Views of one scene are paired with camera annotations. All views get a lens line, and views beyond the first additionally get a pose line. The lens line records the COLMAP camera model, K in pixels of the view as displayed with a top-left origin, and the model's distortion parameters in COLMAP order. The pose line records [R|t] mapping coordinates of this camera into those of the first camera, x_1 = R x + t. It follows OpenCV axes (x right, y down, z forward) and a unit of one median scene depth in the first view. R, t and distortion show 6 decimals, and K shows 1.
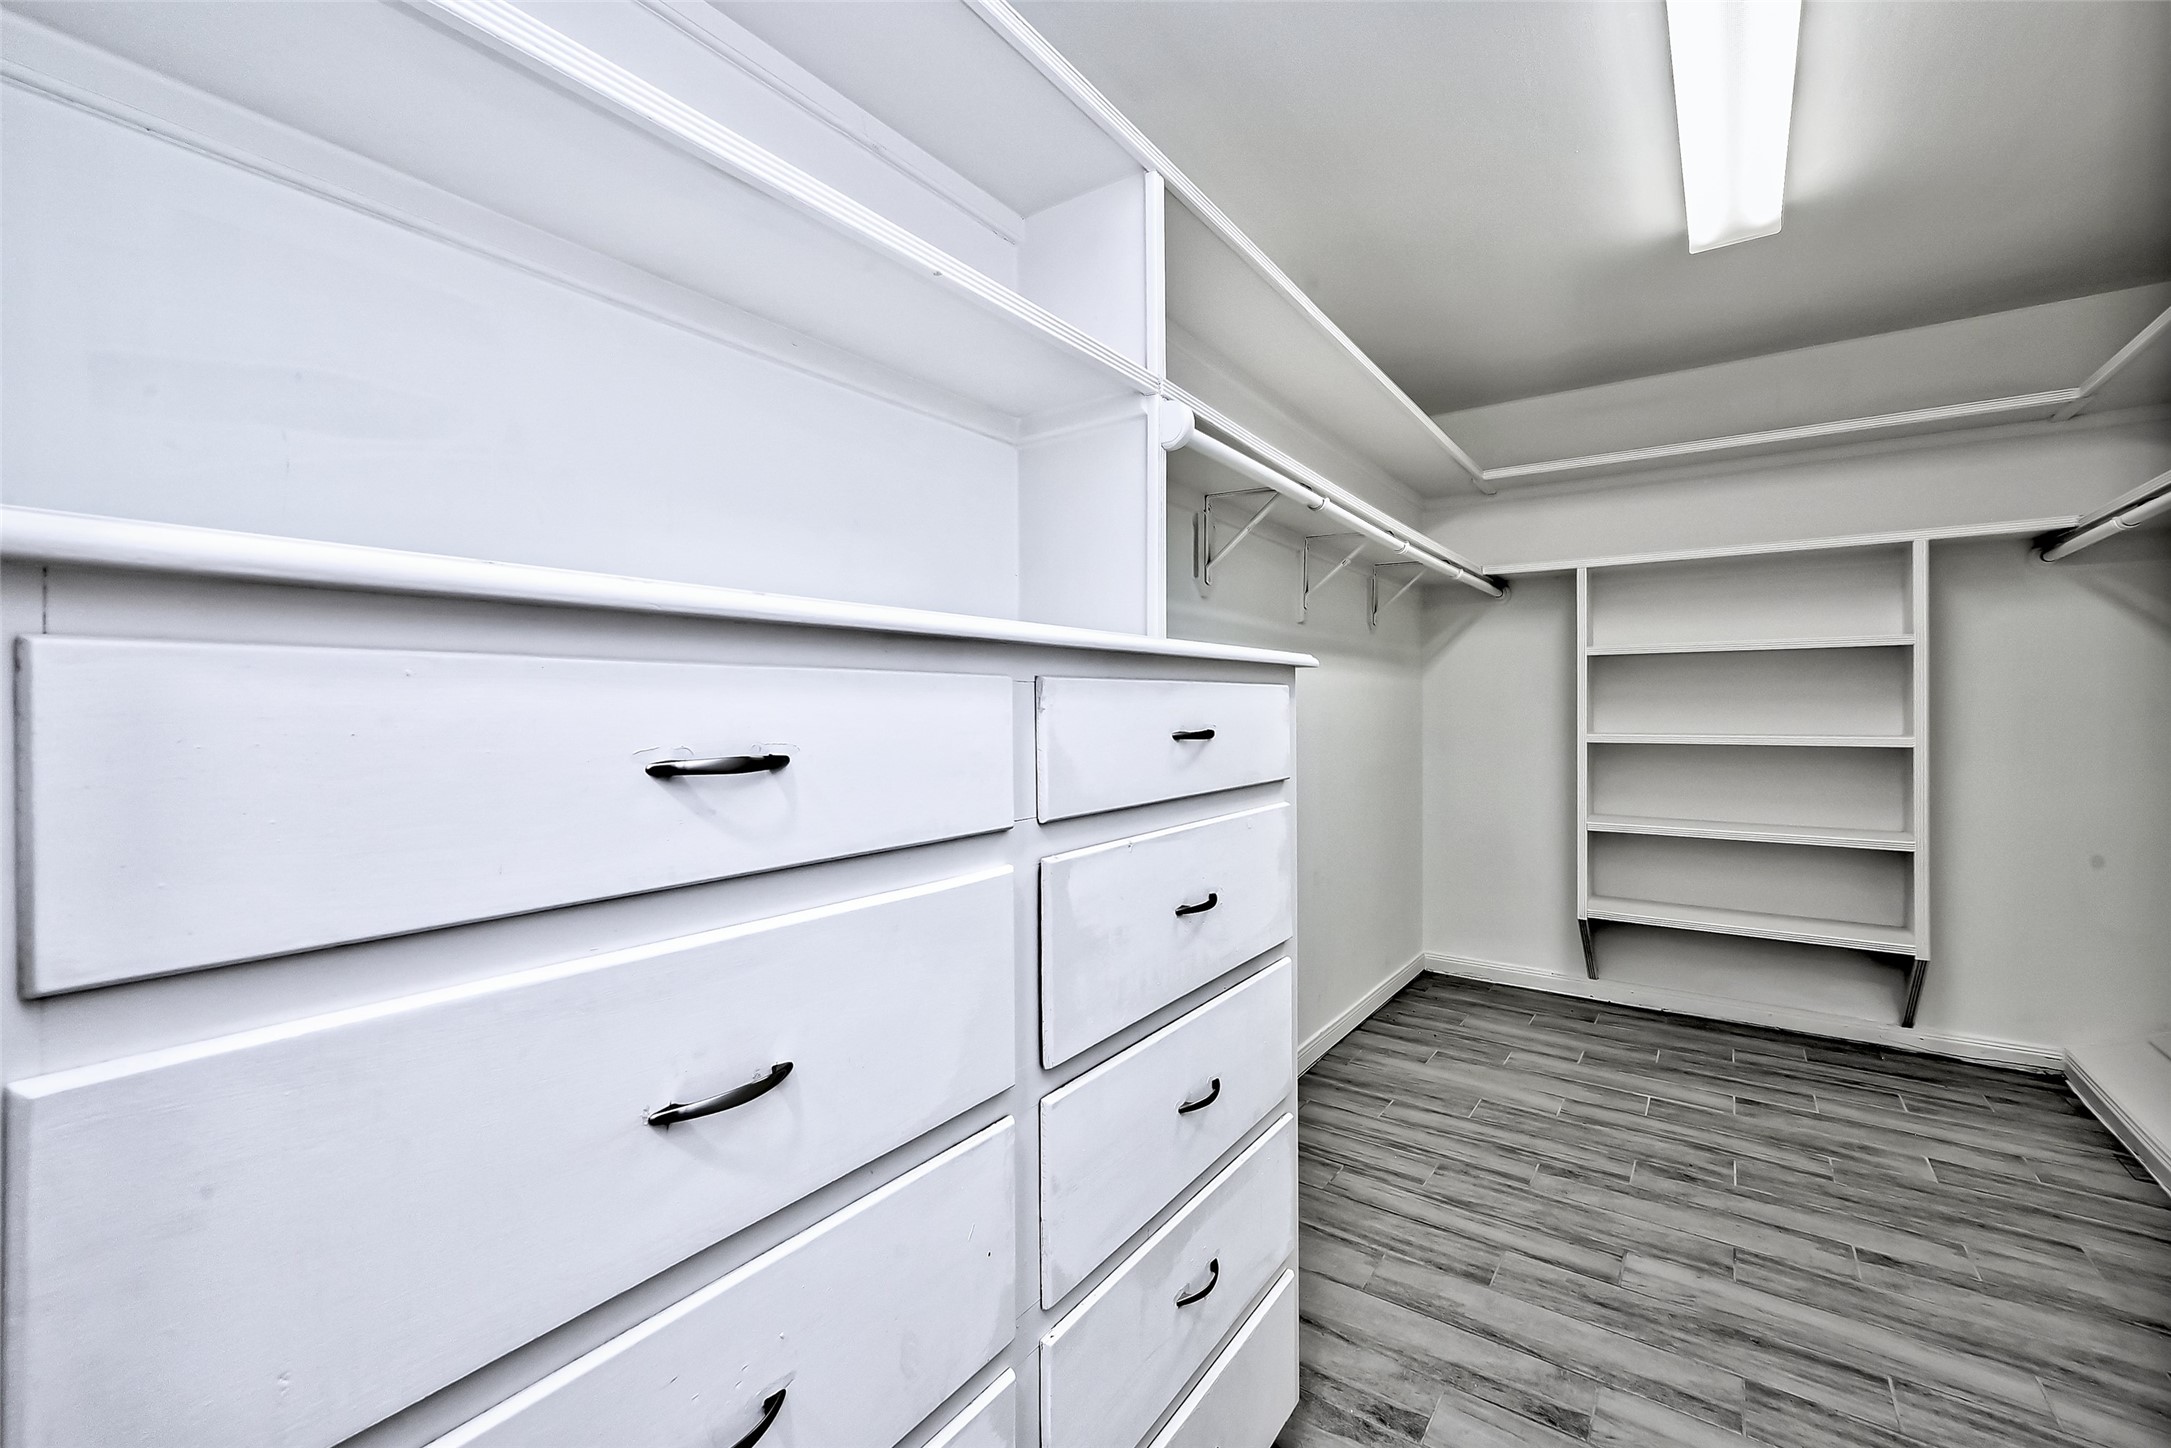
lens RADIAL K [[865.1, 0, 1132.6], [0, 865.1, 703.0], [0, 0, 1]] dist [-0.002125, 0.000727]
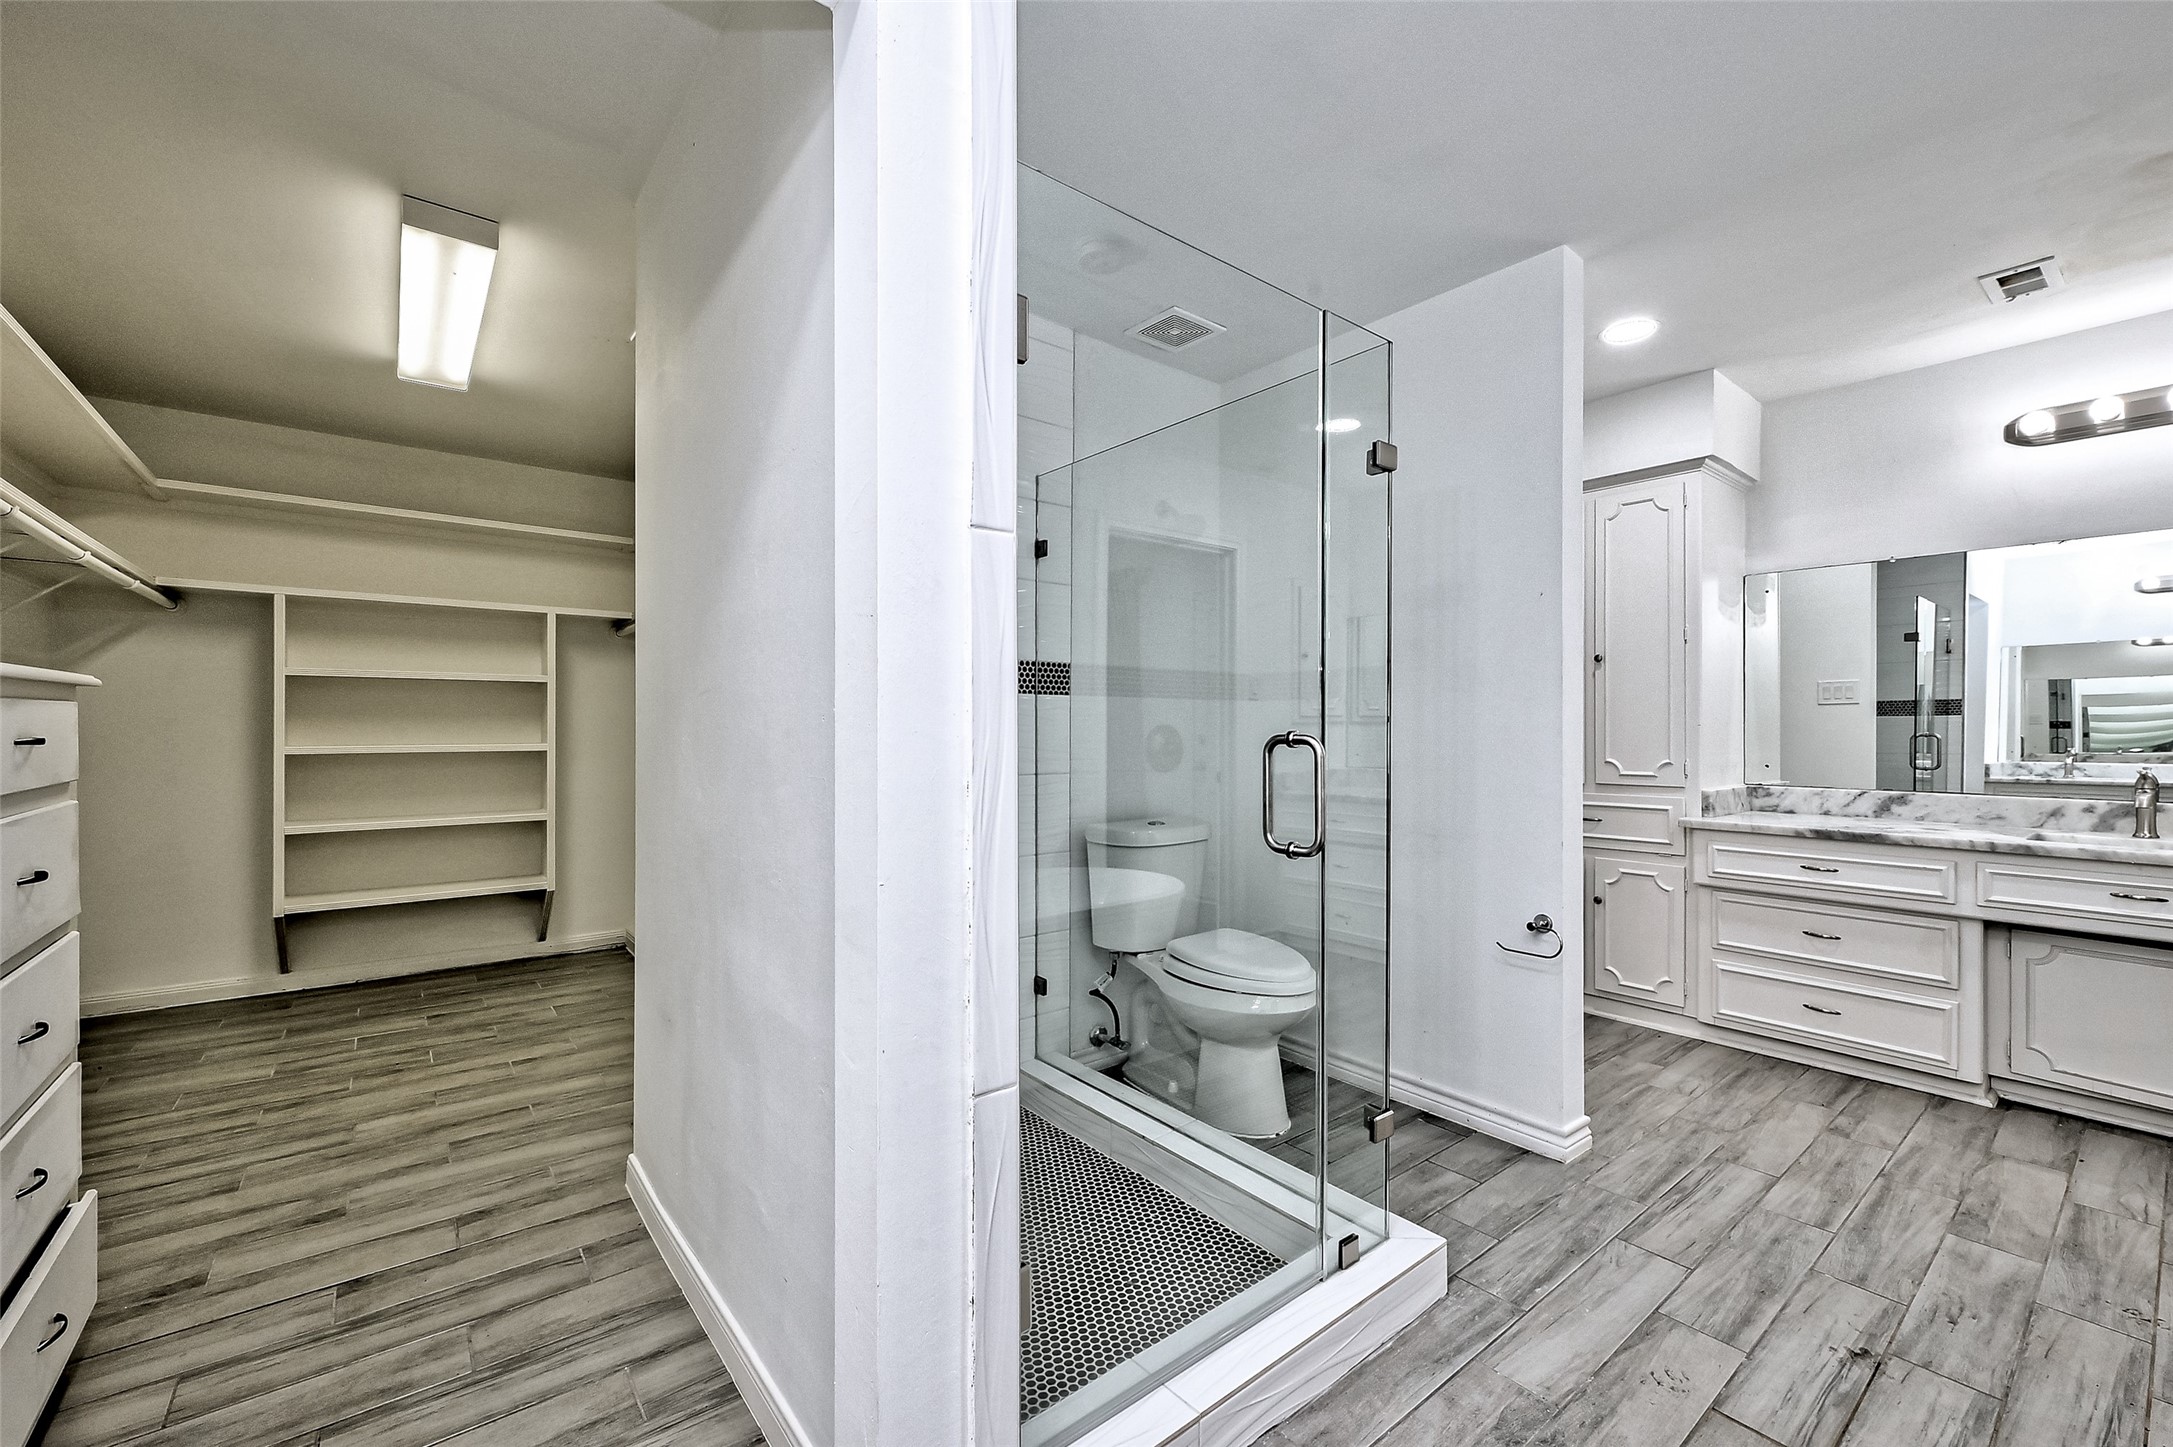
lens RADIAL K [[865.9, 0, 1096.9], [0, 865.9, 725.1], [0, 0, 1]] dist [-0.002125, 0.000727]
pose [[0.269827, 0.002728, 0.962905, -0.332405], [-0.007553, 0.999971, -0.000717, 0.001166], [-0.962879, -0.007080, 0.269840, -0.378848]]
